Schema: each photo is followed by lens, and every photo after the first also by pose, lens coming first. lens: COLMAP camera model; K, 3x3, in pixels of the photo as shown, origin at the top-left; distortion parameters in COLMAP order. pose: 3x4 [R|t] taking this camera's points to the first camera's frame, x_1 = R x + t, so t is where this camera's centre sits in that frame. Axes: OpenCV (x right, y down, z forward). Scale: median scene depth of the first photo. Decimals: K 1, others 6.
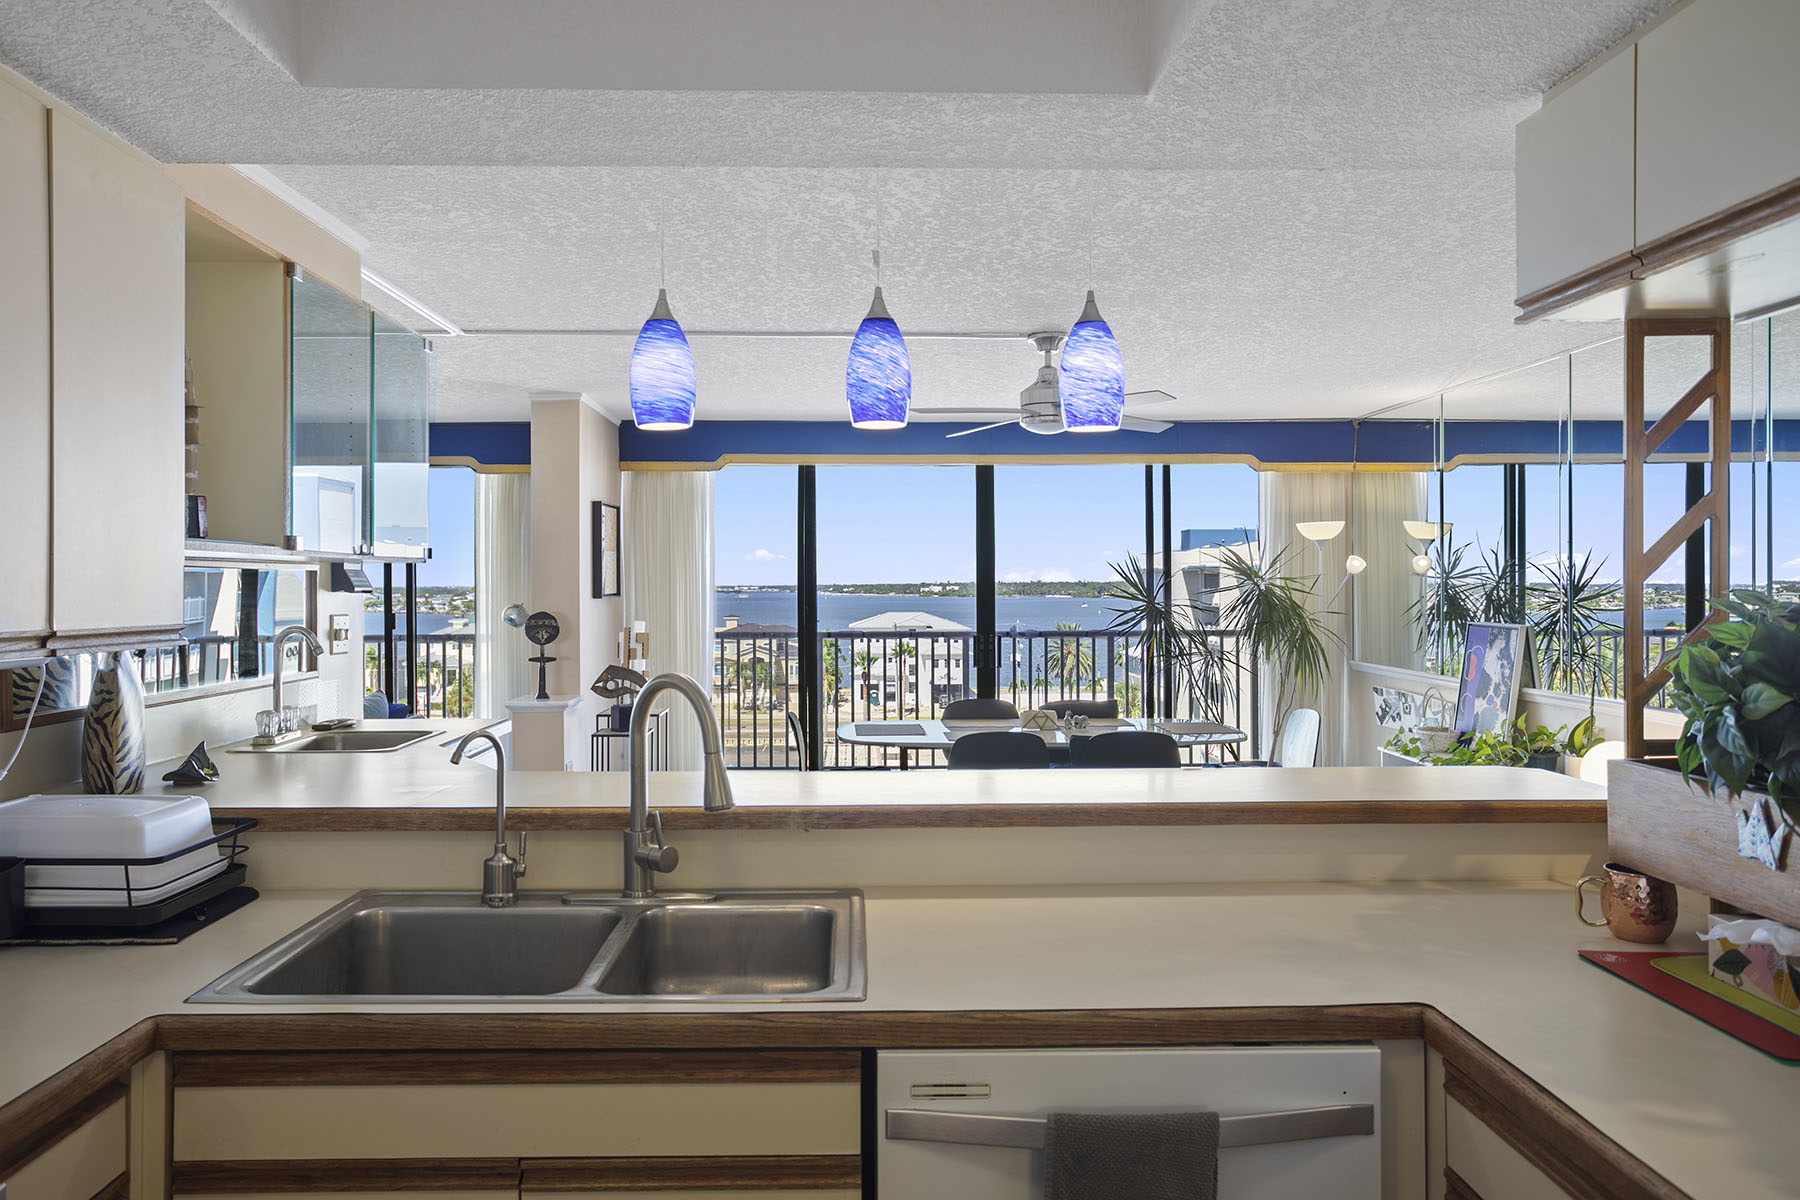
lens RADIAL K [[1244.9, 0, 865.7], [0, 1244.9, 577.5], [0, 0, 1]] dist [0.022754, 0.007142]
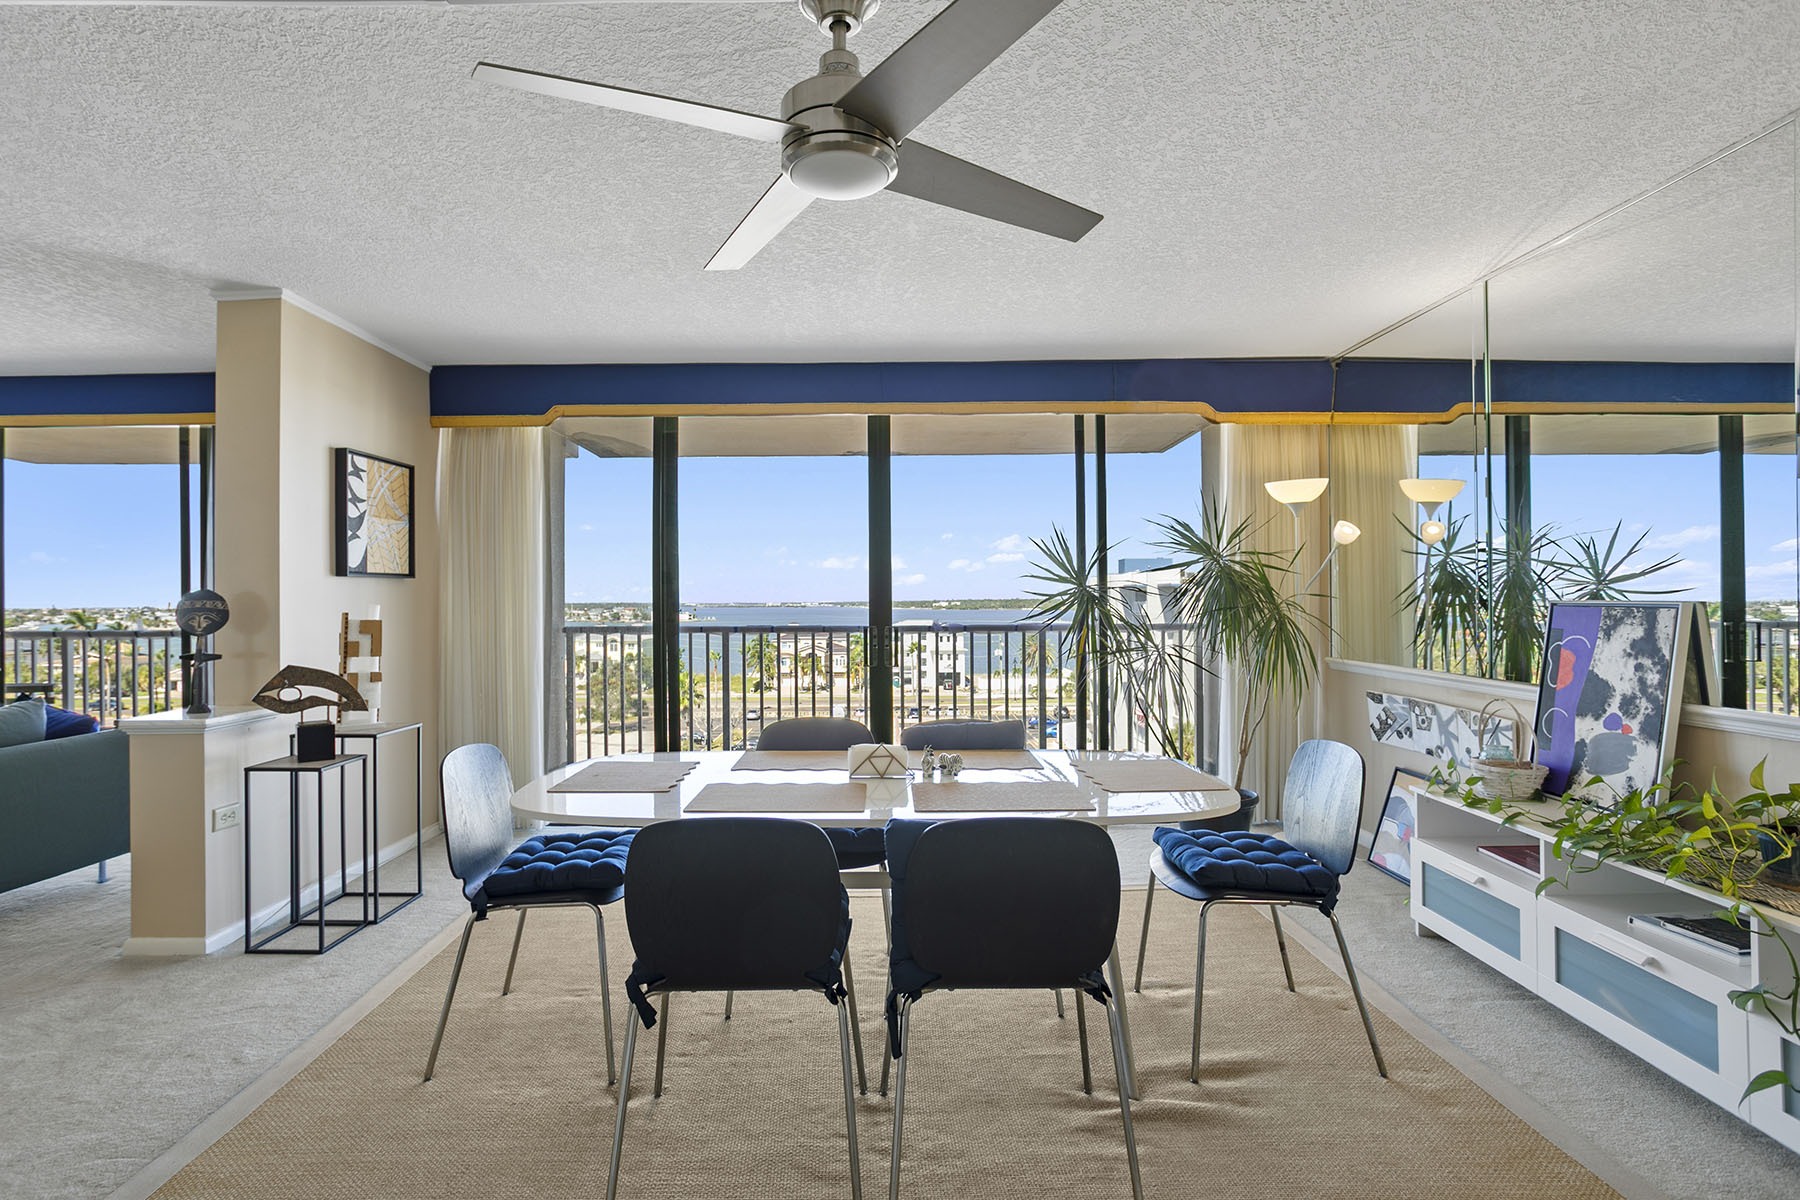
lens RADIAL K [[931.9, 0, 868.0], [0, 931.9, 584.7], [0, 0, 1]] dist [-0.024441, 0.018444]
pose [[0.999899, -0.001266, -0.014189, 0.102750], [0.001135, 0.999957, -0.009219, 0.025612], [0.014200, 0.009202, 0.999857, 0.411157]]
